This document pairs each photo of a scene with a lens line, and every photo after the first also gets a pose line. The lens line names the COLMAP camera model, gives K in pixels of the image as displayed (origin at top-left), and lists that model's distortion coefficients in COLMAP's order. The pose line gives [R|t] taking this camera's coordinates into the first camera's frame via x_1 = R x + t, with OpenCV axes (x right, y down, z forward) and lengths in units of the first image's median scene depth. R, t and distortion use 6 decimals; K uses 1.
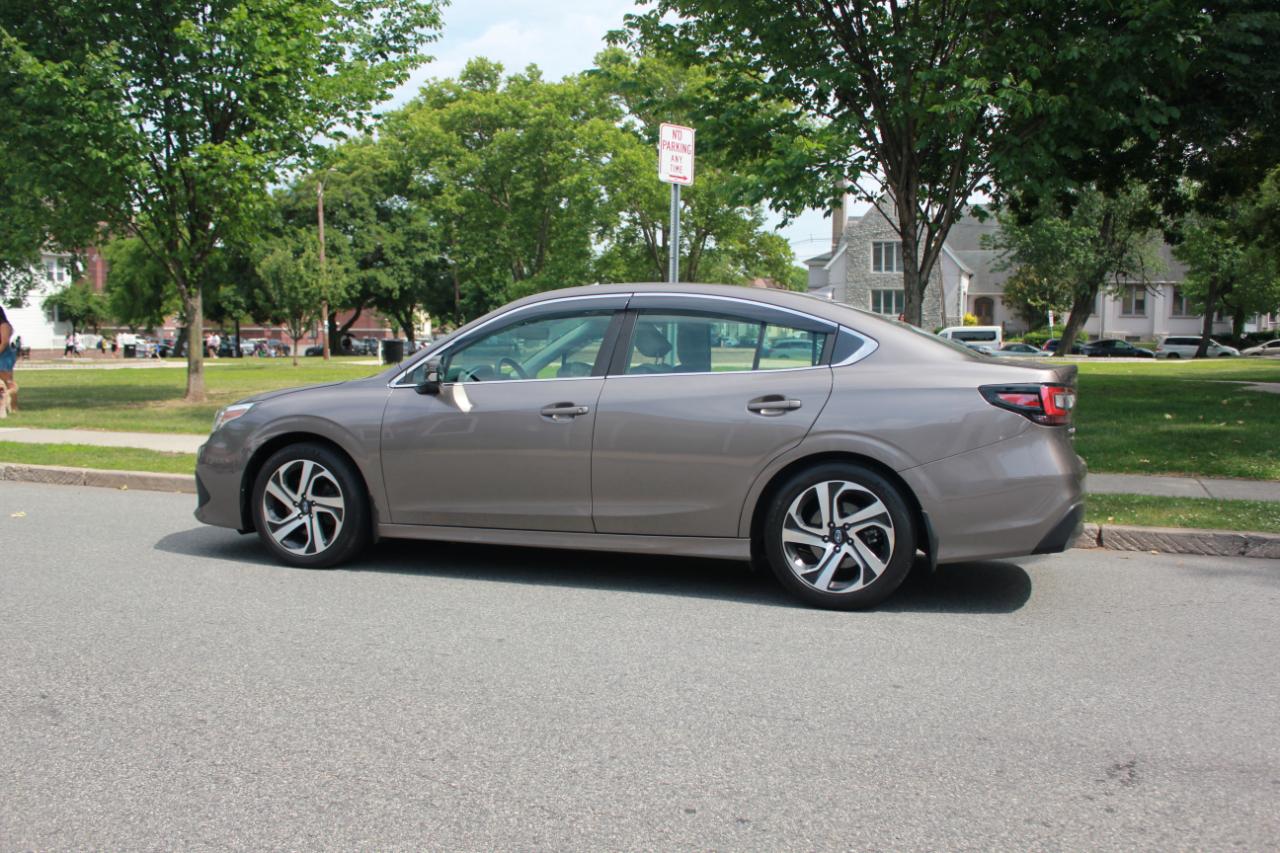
lens RADIAL K [[1167.6, 0, 644.9], [0, 1167.6, 430.3], [0, 0, 1]] dist [-0.152033, 0.157394]
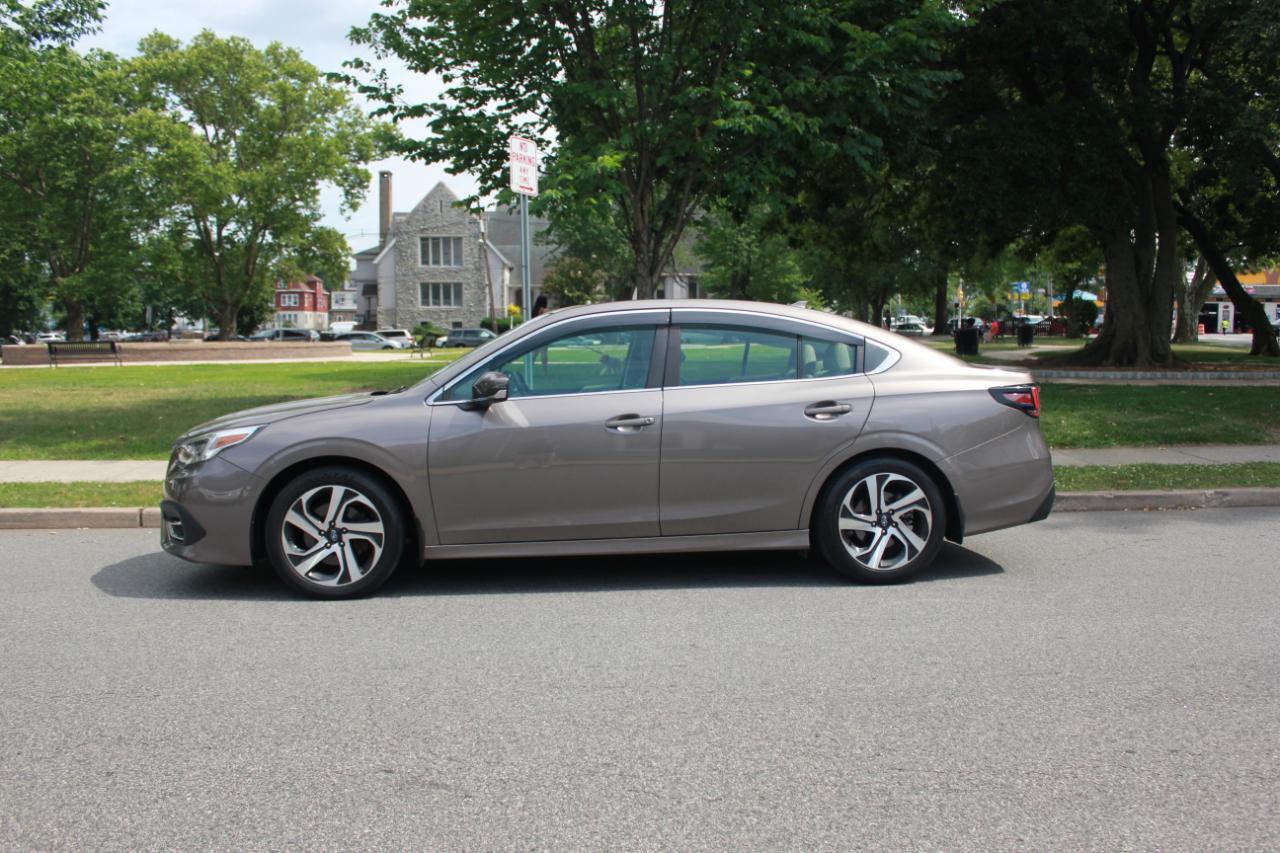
lens RADIAL K [[1114.5, 0, 645.0], [0, 1114.5, 429.2], [0, 0, 1]] dist [-0.157694, 0.154085]
pose [[0.913809, -0.046475, 0.403476, -0.283846], [0.041407, 0.998916, 0.021281, -0.019190], [-0.404028, -0.002740, 0.914743, 0.050991]]
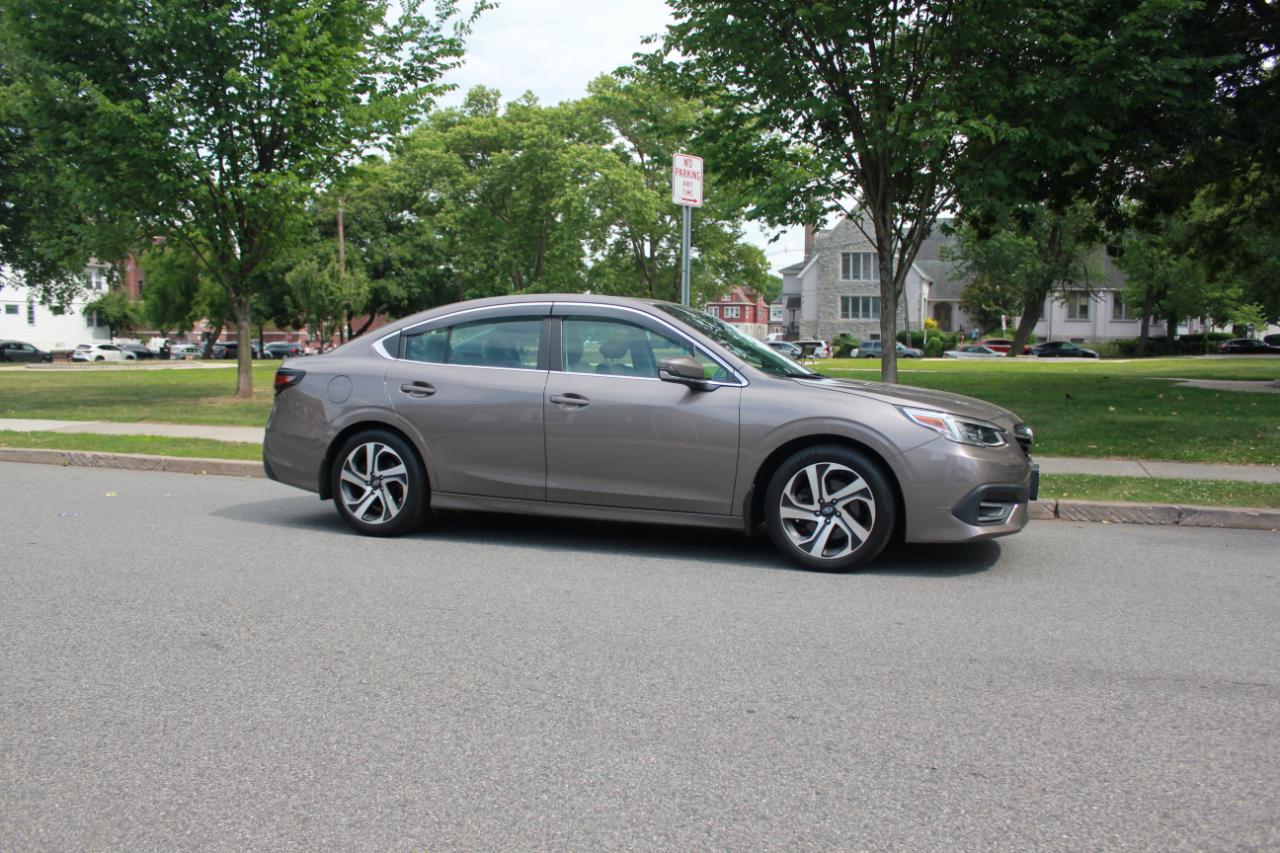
lens RADIAL K [[1074.0, 0, 644.4], [0, 1074.0, 428.8], [0, 0, 1]] dist [-0.168310, 0.159609]
pose [[0.999919, -0.002754, 0.012449, -0.029514], [0.002716, 0.999991, 0.003130, 0.004736], [-0.012458, -0.003096, 0.999918, -0.054387]]
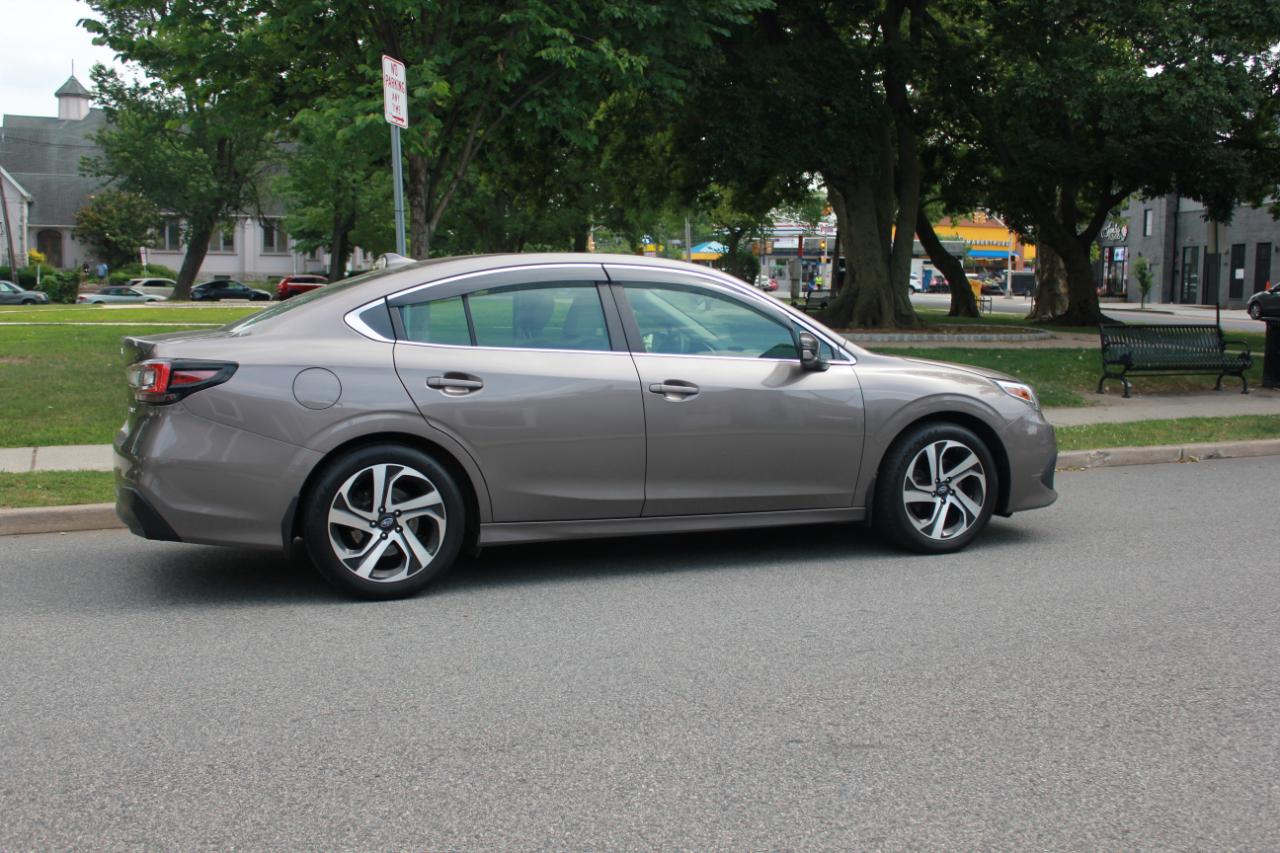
lens RADIAL K [[1331.3, 0, 646.7], [0, 1331.3, 431.5], [0, 0, 1]] dist [-0.131179, 0.161658]
pose [[0.723672, -0.074927, 0.686065, -0.542046], [0.048716, 0.997155, 0.057516, -0.029045], [-0.688422, -0.008201, 0.725264, 0.139276]]
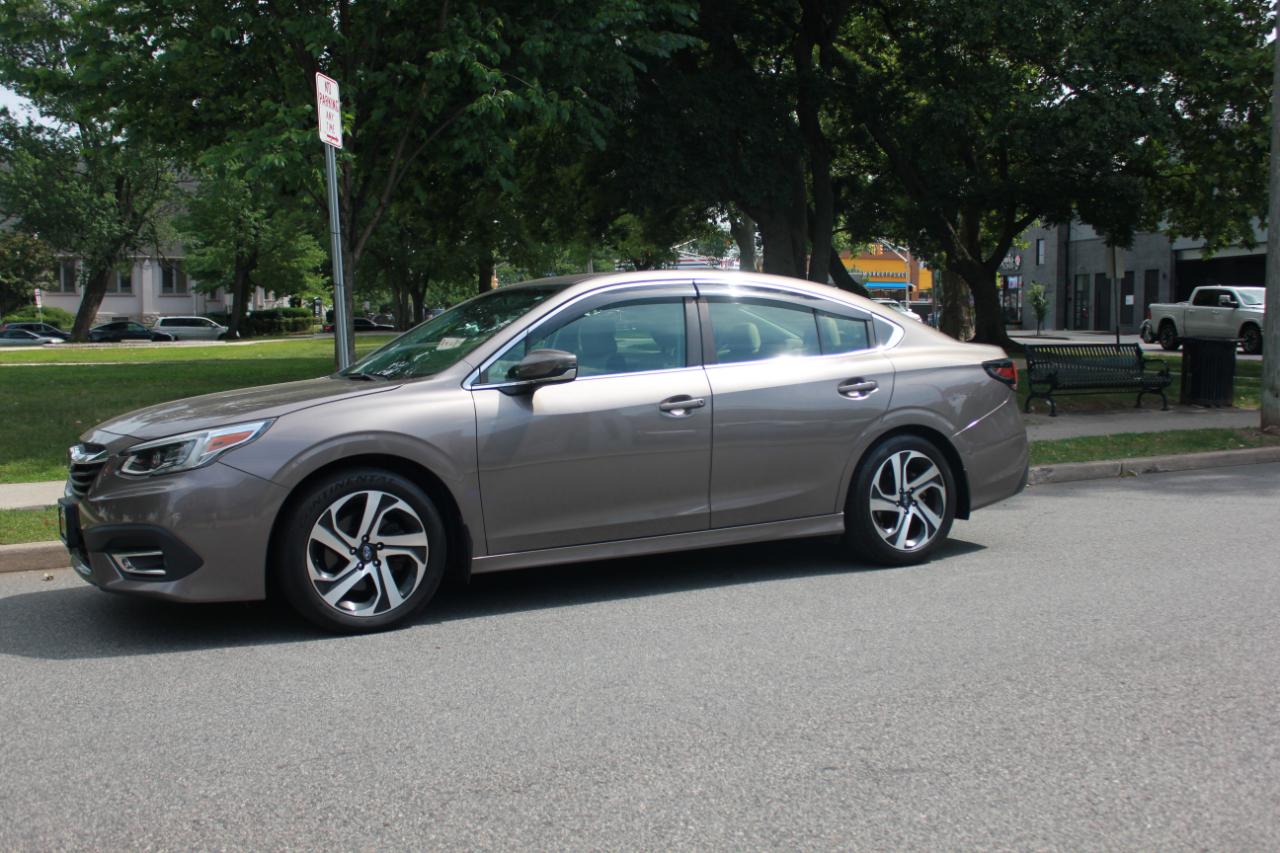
lens RADIAL K [[1319.9, 0, 647.2], [0, 1319.9, 430.1], [0, 0, 1]] dist [-0.130263, 0.154975]
pose [[0.668914, -0.069912, 0.740044, -0.543571], [0.066361, 0.997209, 0.034223, -0.021258], [-0.740371, 0.026218, 0.671687, 0.188389]]
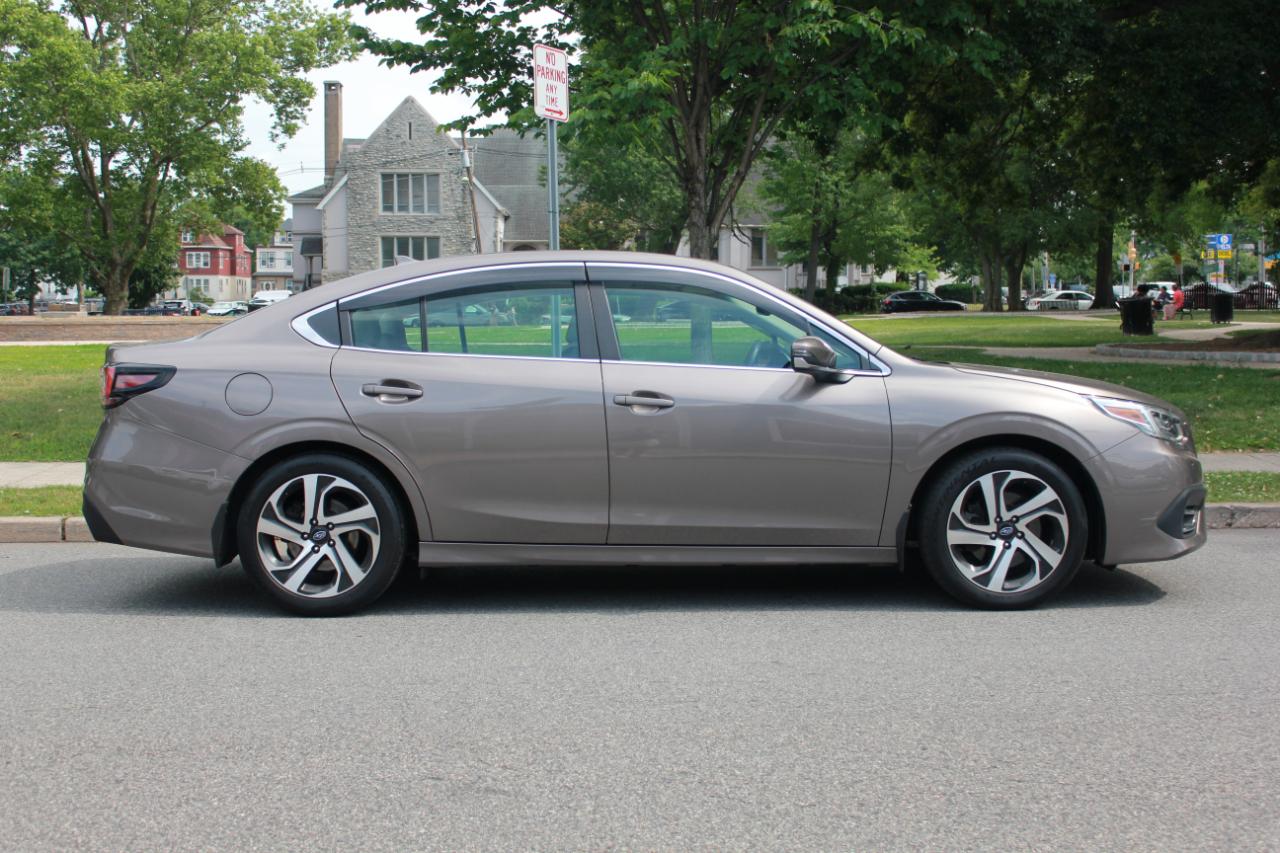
lens RADIAL K [[1551.1, 0, 645.1], [0, 1551.1, 434.6], [0, 0, 1]] dist [-0.097543, 0.170299]
pose [[0.925045, -0.041743, 0.377557, -0.330313], [0.038678, 0.999128, 0.015699, -0.006963], [-0.377883, 0.000081, 0.925853, -0.024249]]
